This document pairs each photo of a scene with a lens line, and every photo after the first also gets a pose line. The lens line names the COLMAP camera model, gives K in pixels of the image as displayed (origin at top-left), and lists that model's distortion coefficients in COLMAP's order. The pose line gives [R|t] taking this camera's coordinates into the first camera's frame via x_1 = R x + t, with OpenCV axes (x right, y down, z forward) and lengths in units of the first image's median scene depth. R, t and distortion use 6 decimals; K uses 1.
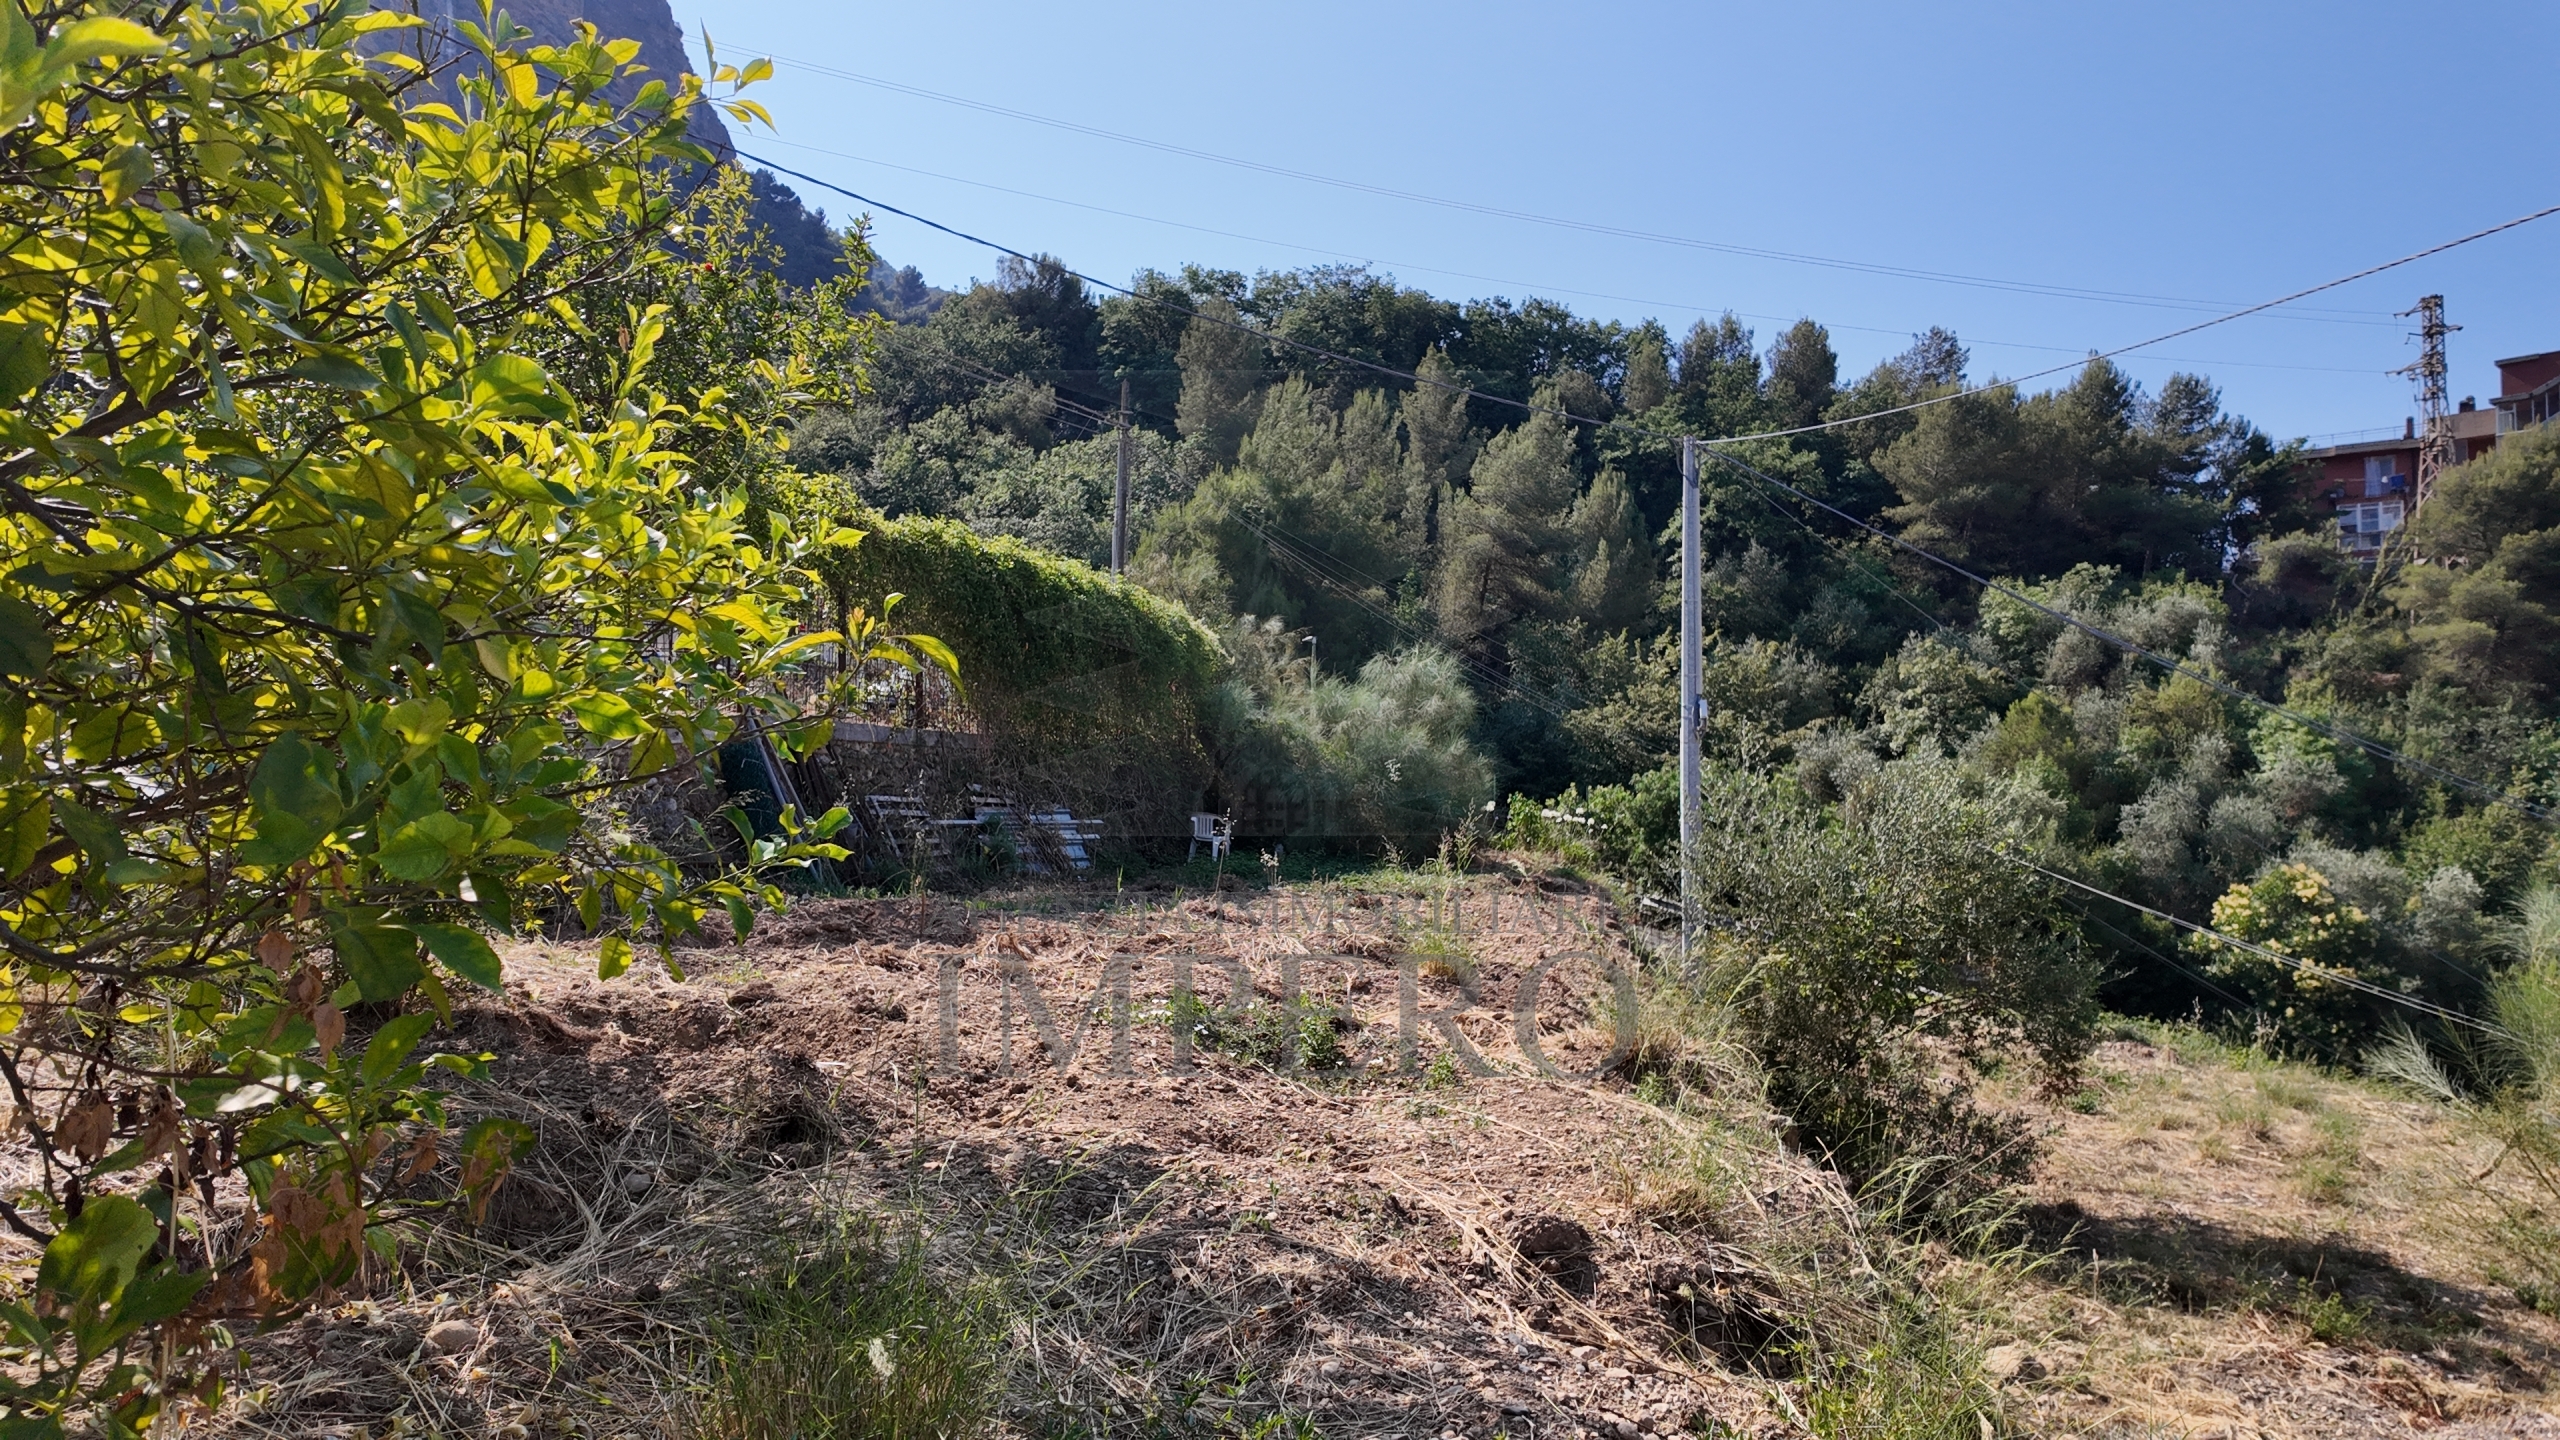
lens RADIAL K [[1520.8, 0, 1280.0], [0, 1520.8, 720.0], [0, 0, 1]] dist [0.021026, -0.011771]
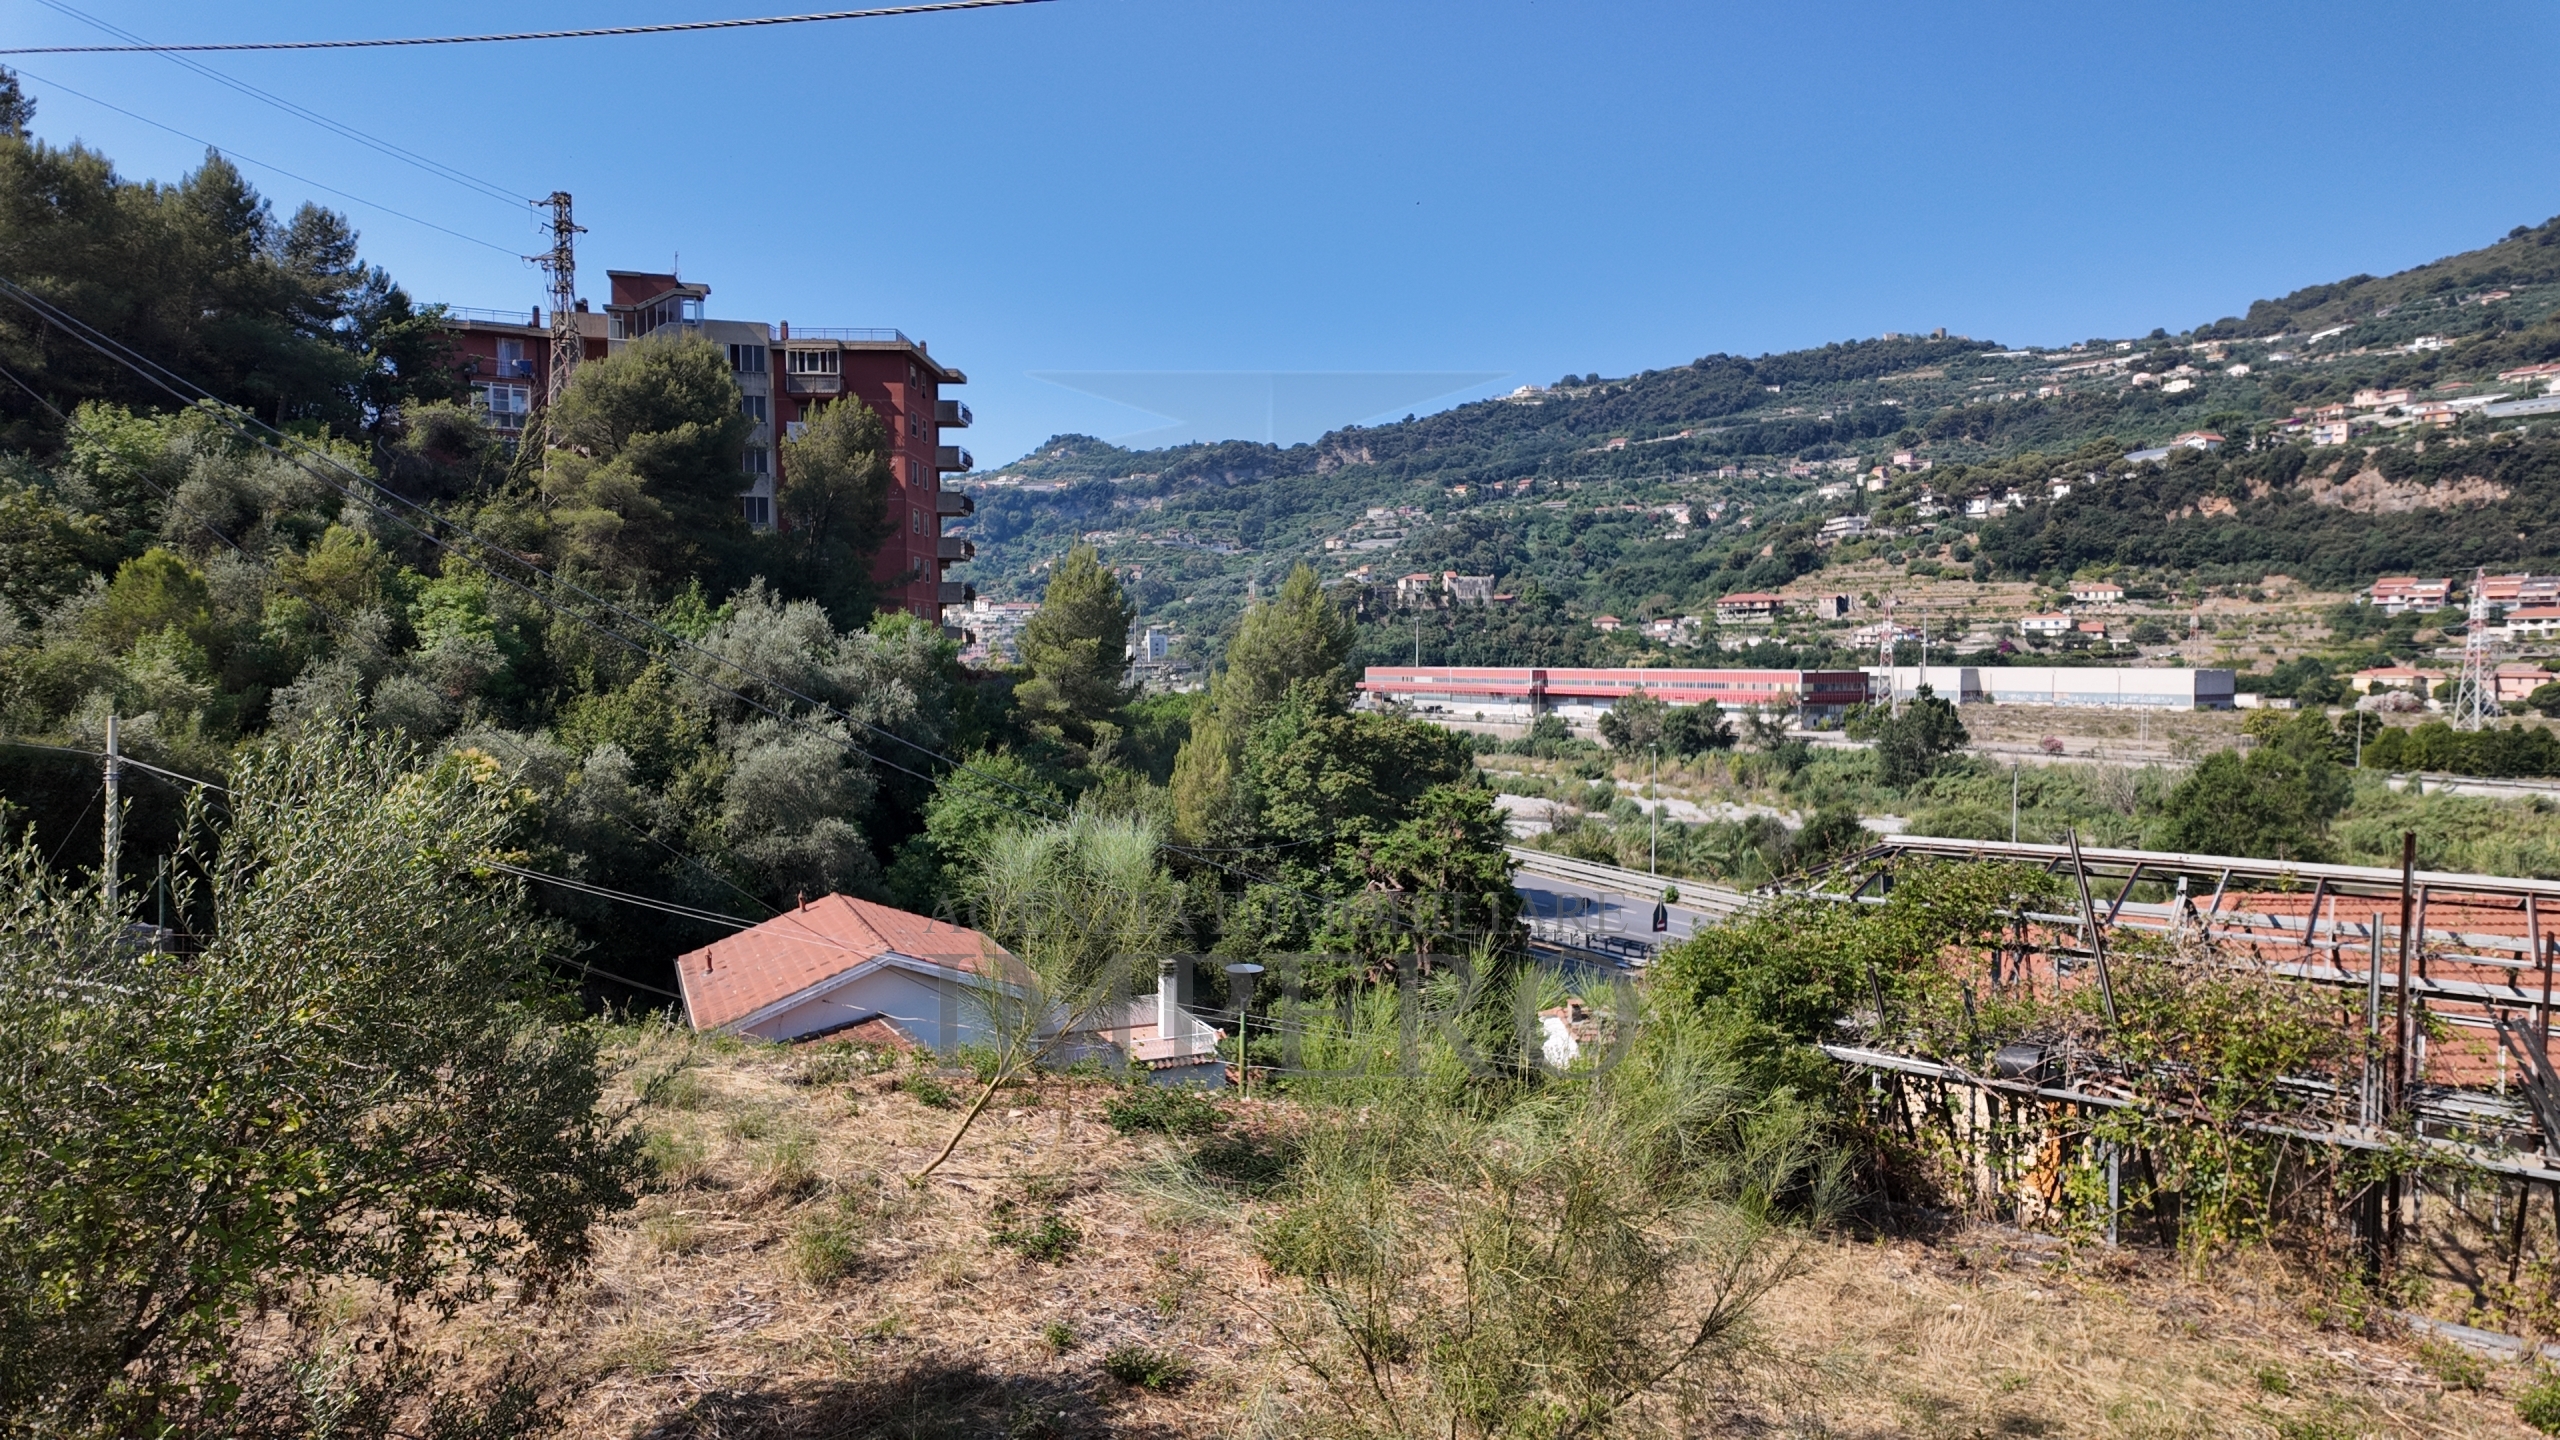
lens RADIAL K [[1480.0, 0, 1268.9], [0, 1480.0, 733.9], [0, 0, 1]] dist [0.052718, -0.053075]
pose [[0.437363, -0.048164, 0.897995, 0.031023], [-0.041580, 0.996414, 0.073694, -0.003940], [-0.898324, -0.069570, 0.433791, 0.110468]]
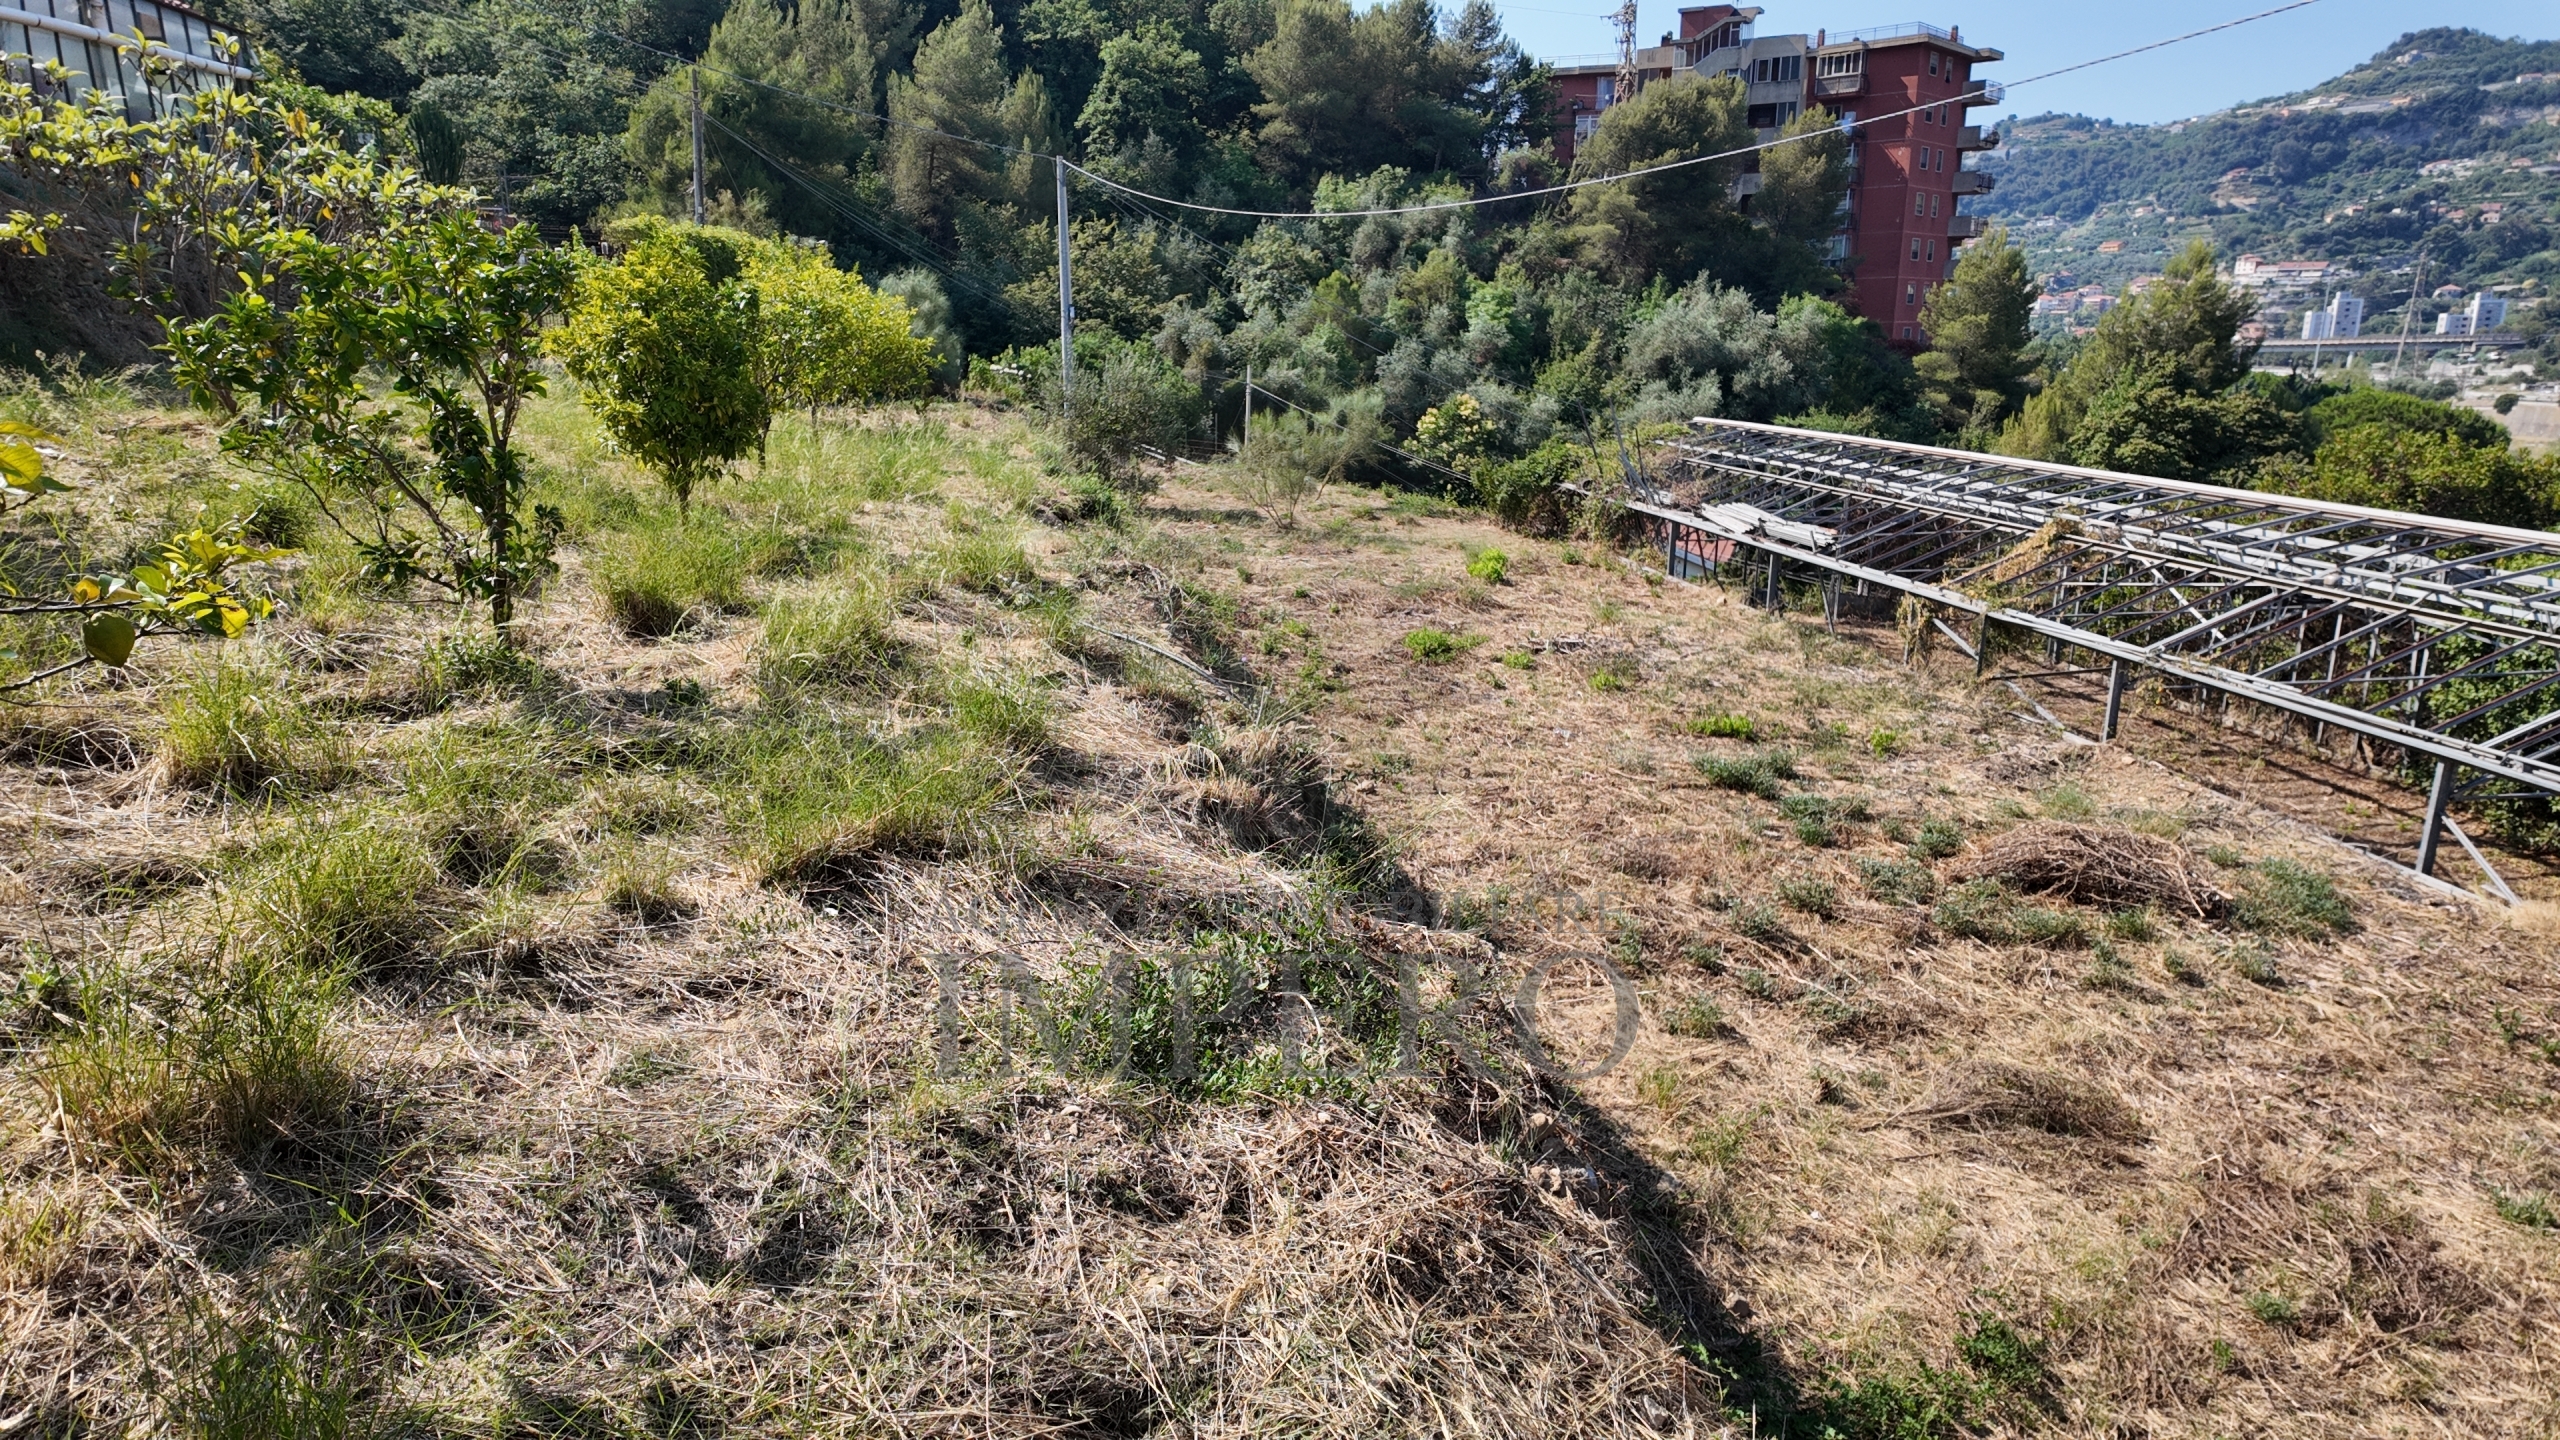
lens RADIAL K [[1590.9, 0, 1233.7], [0, 1590.9, 765.1], [0, 0, 1]] dist [0.029289, -0.029920]
pose [[0.948667, -0.087022, 0.304069, -0.072558], [-0.009839, 0.952818, 0.303384, -0.028983], [-0.316123, -0.290802, 0.903050, -0.399879]]
